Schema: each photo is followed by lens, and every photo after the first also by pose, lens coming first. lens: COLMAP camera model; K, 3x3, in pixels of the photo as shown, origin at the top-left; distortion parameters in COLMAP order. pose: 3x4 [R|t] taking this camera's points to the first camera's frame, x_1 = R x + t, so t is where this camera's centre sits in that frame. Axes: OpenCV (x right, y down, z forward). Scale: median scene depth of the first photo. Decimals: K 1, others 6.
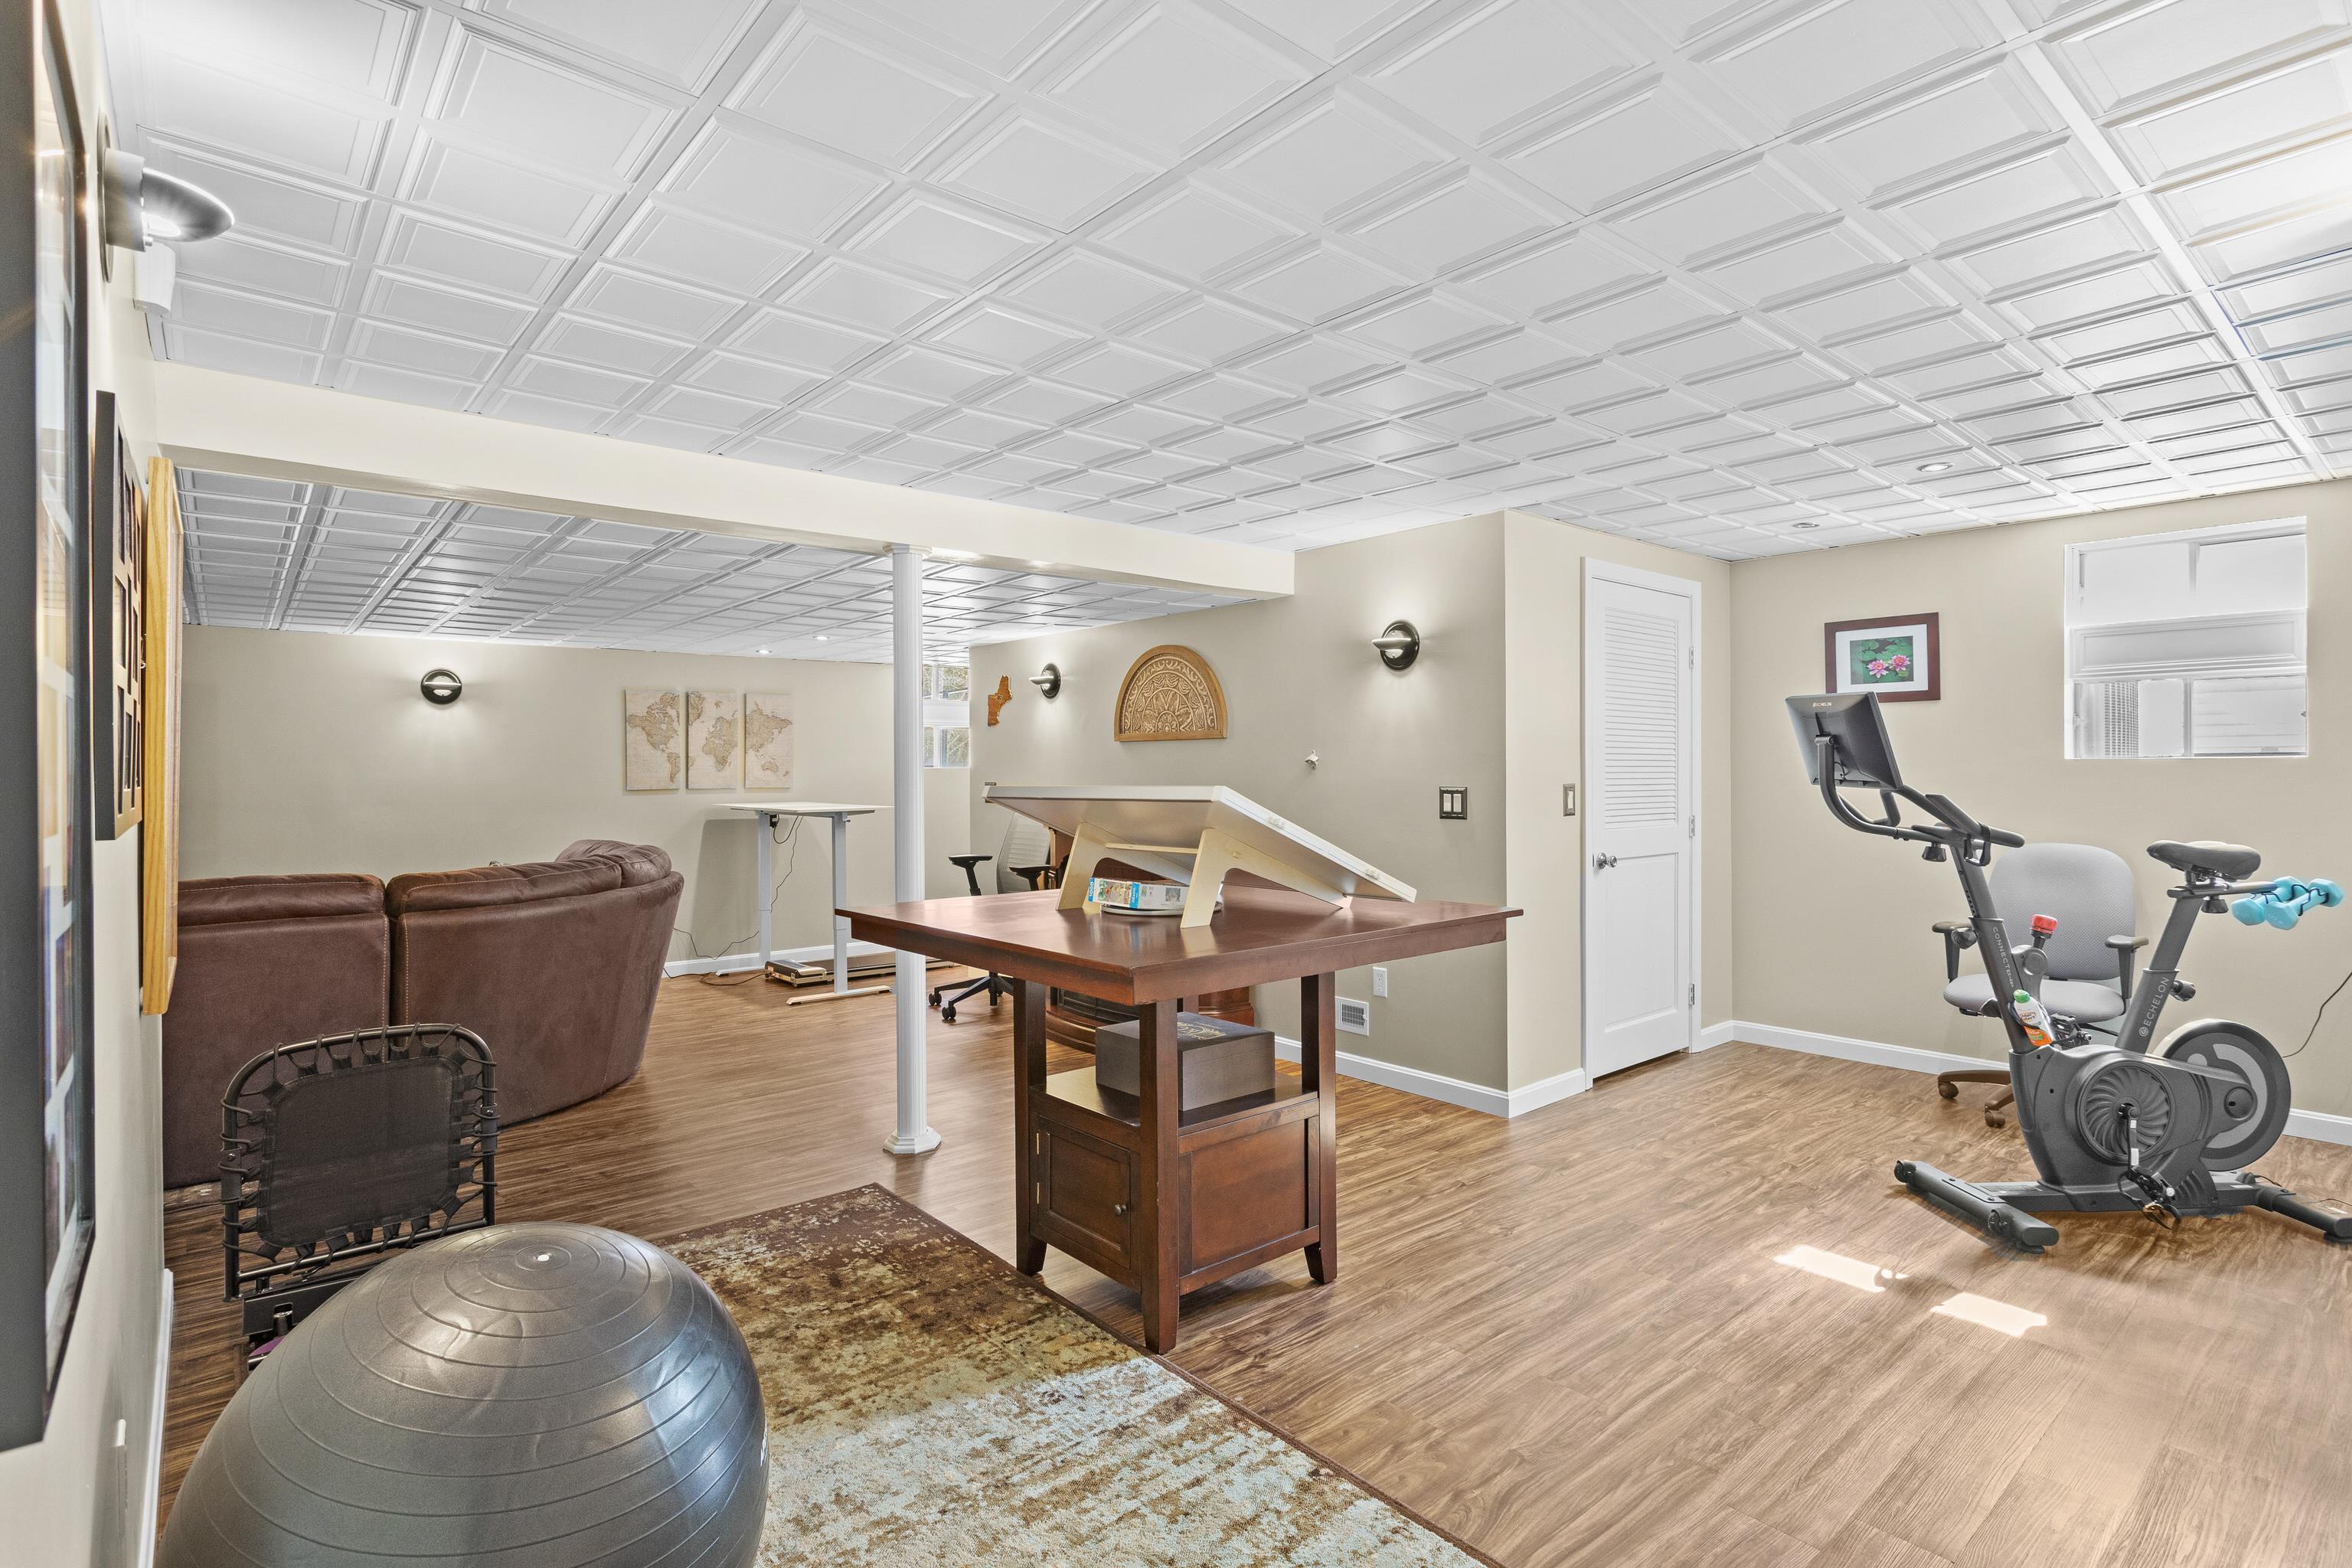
lens RADIAL K [[1153.4, 0, 1184.7], [0, 1153.4, 746.7], [0, 0, 1]] dist [-0.019124, 0.008275]
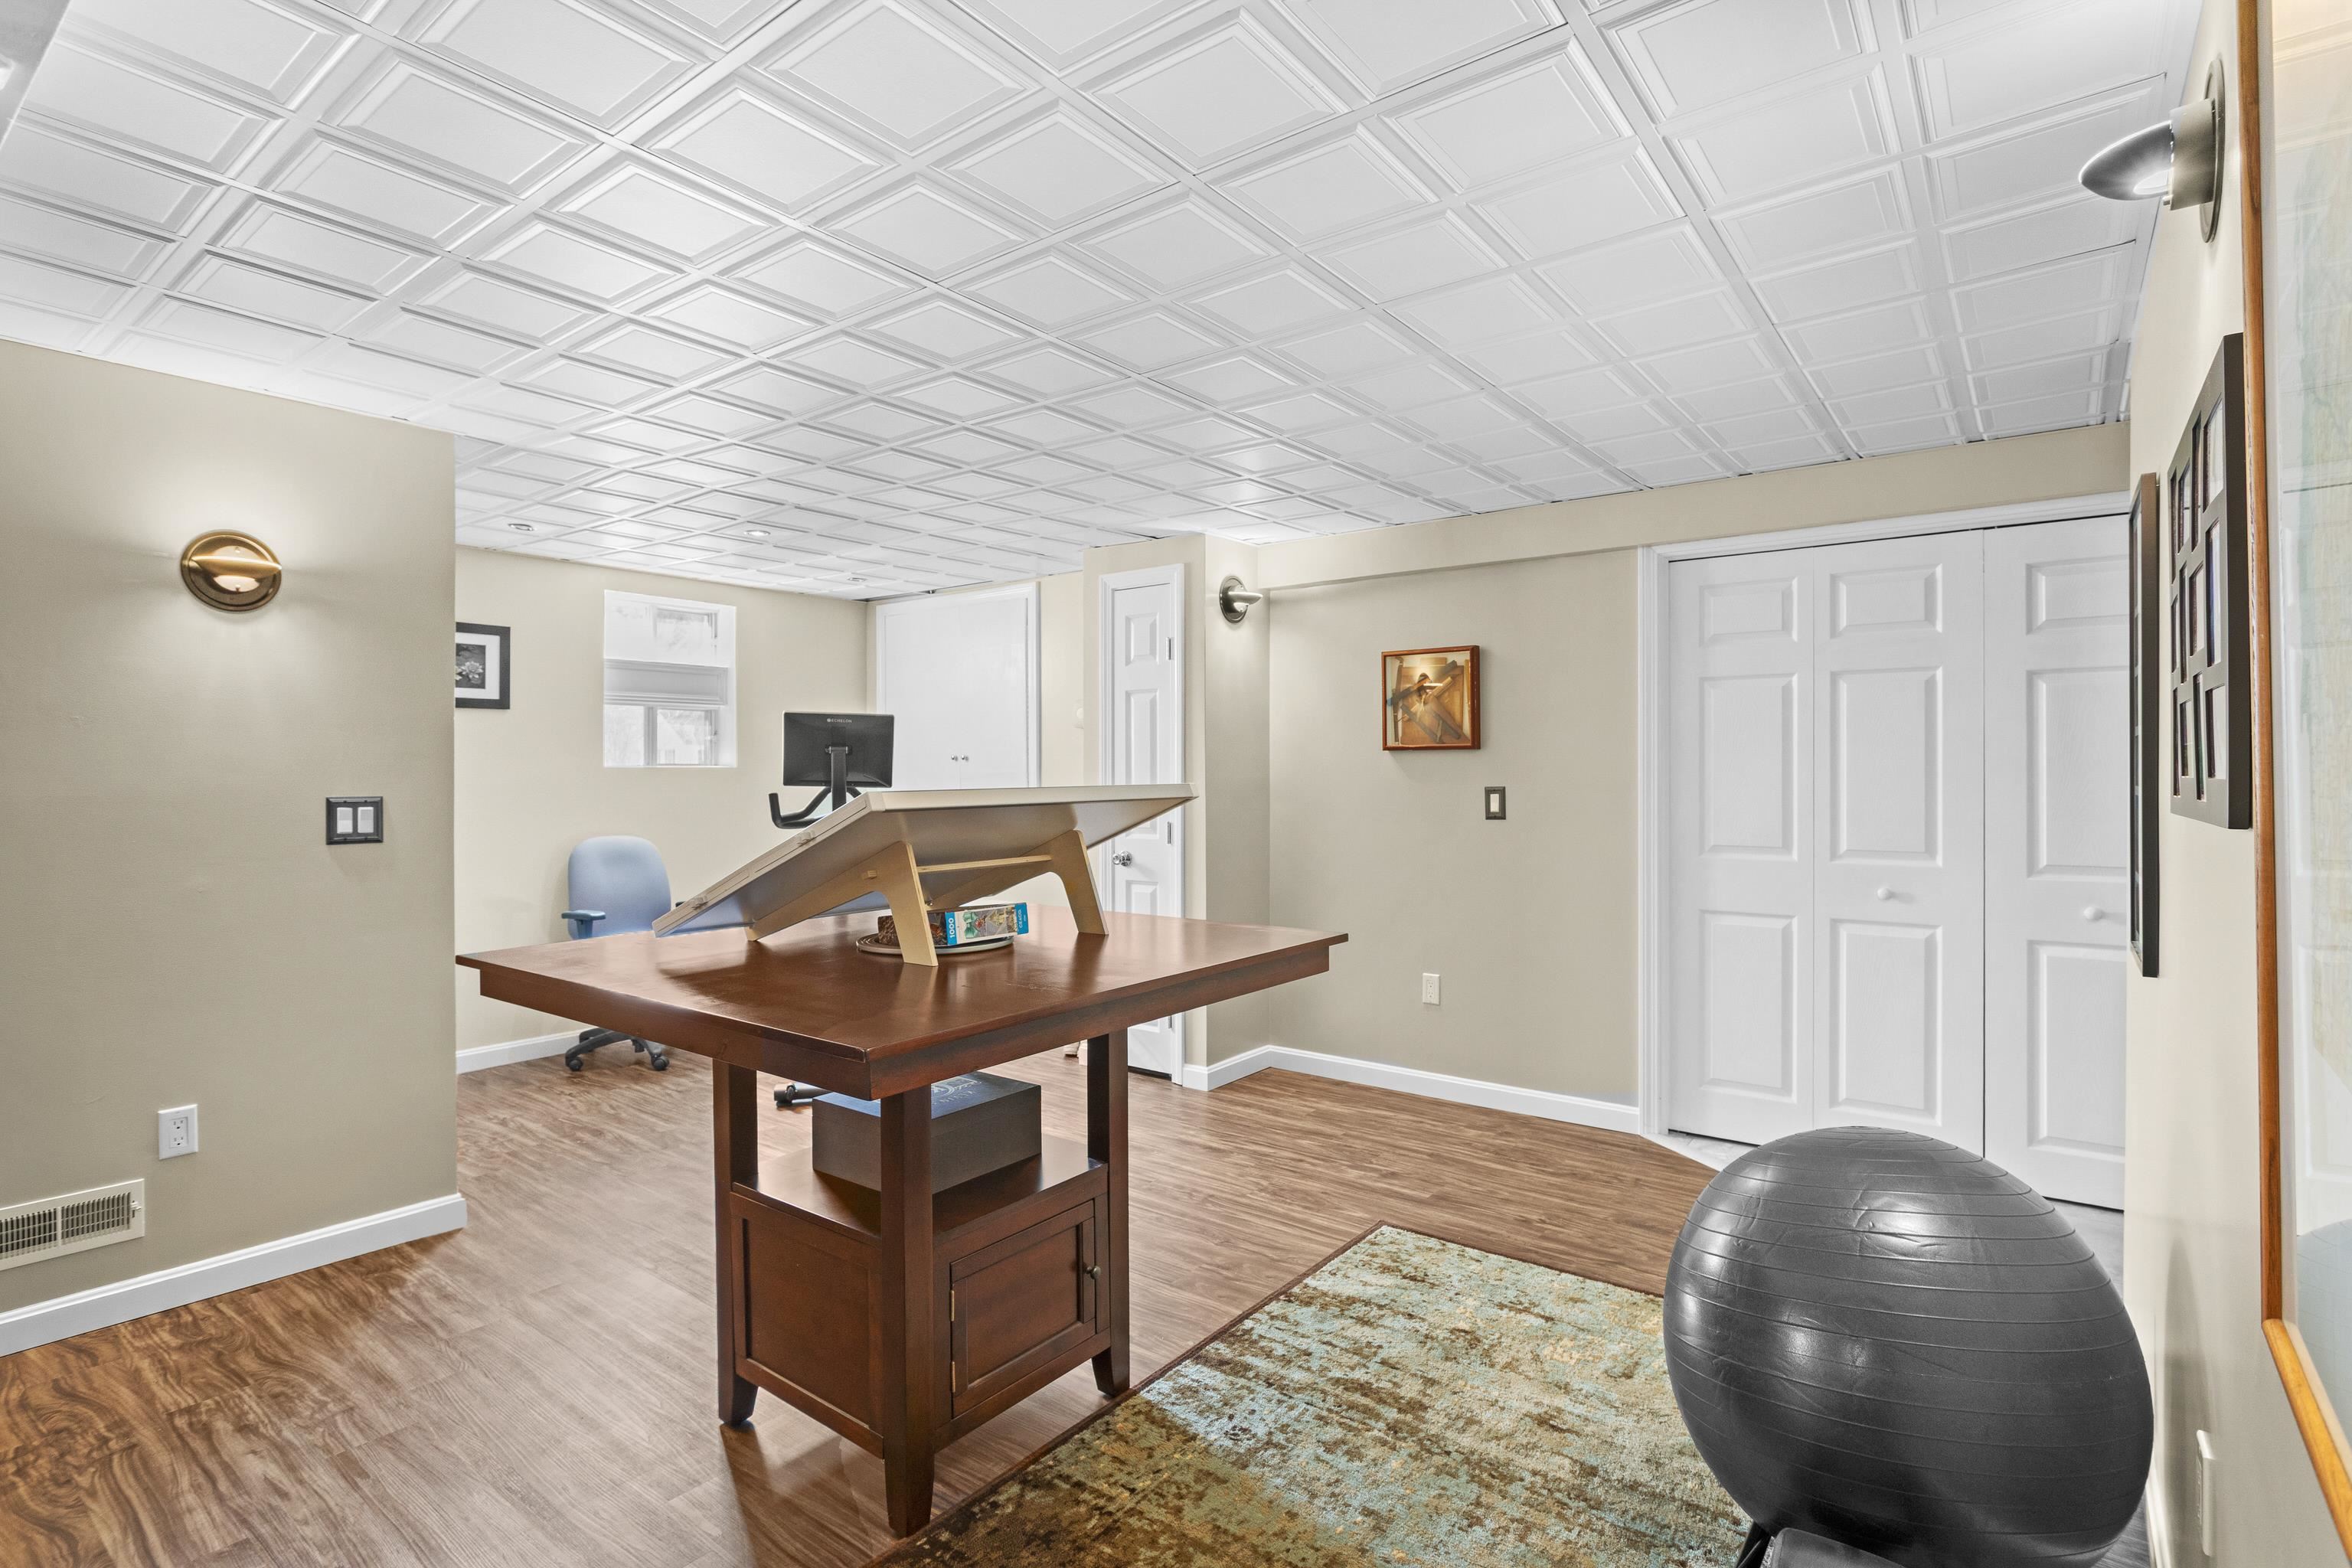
lens RADIAL K [[1153.4, 0, 1184.7], [0, 1153.4, 746.7], [0, 0, 1]] dist [-0.019124, 0.008275]
pose [[-0.222205, 0.027549, 0.974611, -0.769470], [-0.017629, 0.999324, -0.032267, 0.025384], [-0.974841, -0.024351, -0.221569, 0.937006]]
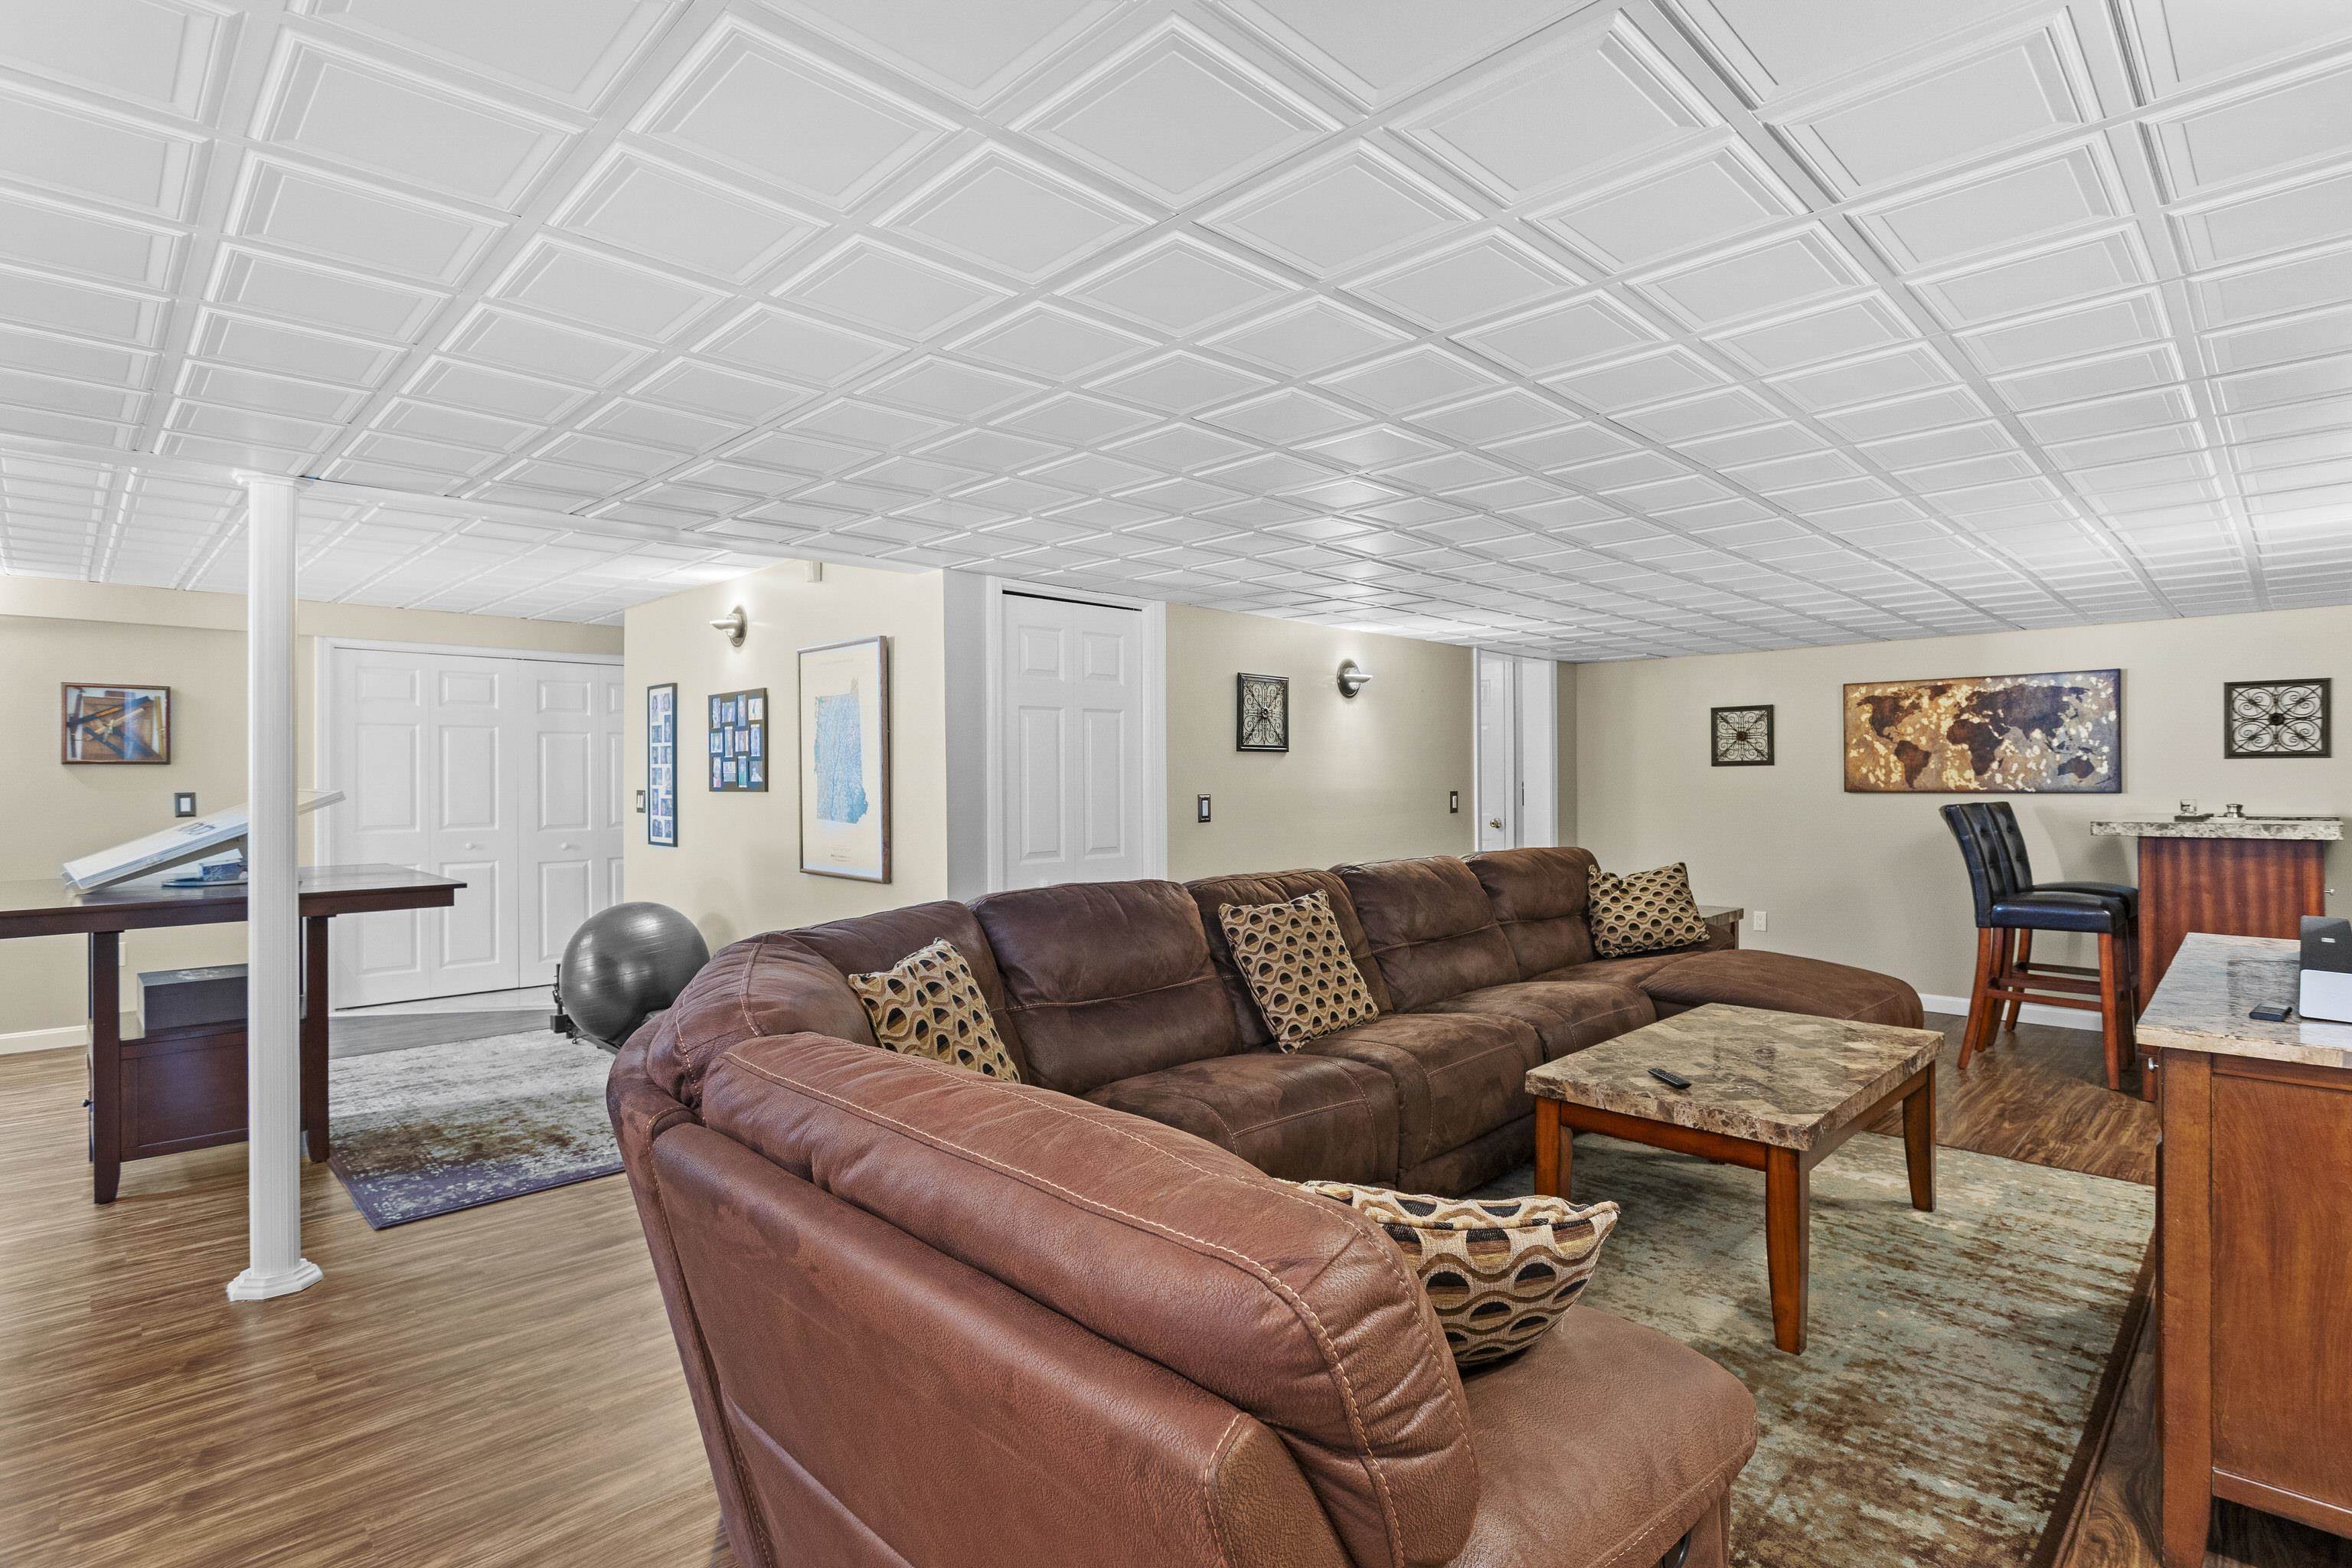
lens RADIAL K [[1142.8, 0, 1186.2], [0, 1142.8, 773.0], [0, 0, 1]] dist [-0.011124, 0.001914]
pose [[-0.996776, 0.009266, -0.079695, -0.977817], [0.011196, 0.999654, -0.023806, 0.053218], [0.079447, -0.024621, -0.996535, 2.276578]]
